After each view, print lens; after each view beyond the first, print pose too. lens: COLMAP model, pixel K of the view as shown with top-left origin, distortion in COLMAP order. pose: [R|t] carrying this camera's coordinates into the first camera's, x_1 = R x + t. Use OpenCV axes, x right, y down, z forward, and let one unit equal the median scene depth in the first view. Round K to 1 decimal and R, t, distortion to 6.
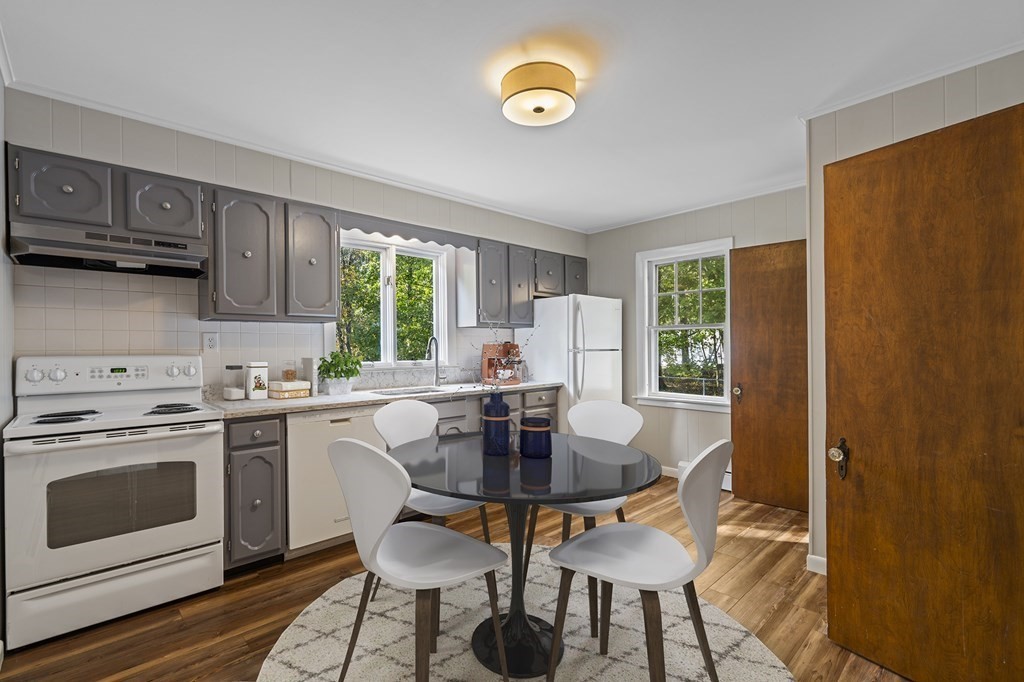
lens RADIAL K [[469.6, 0, 510.1], [0, 469.6, 344.2], [0, 0, 1]] dist [0.002082, 0.001165]
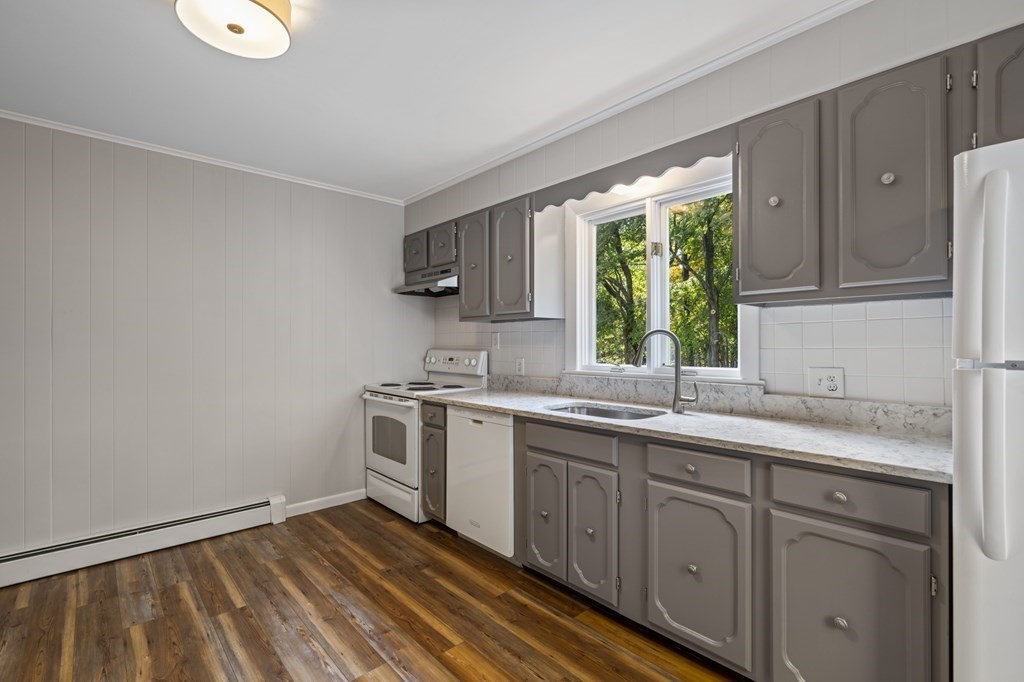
lens RADIAL K [[469.6, 0, 510.1], [0, 469.6, 344.2], [0, 0, 1]] dist [0.002082, 0.001165]
pose [[-0.018469, 0.006738, -0.999807, 0.684617], [0.006809, 0.999955, 0.006613, -0.002470], [0.999806, -0.006686, -0.018514, 1.237253]]
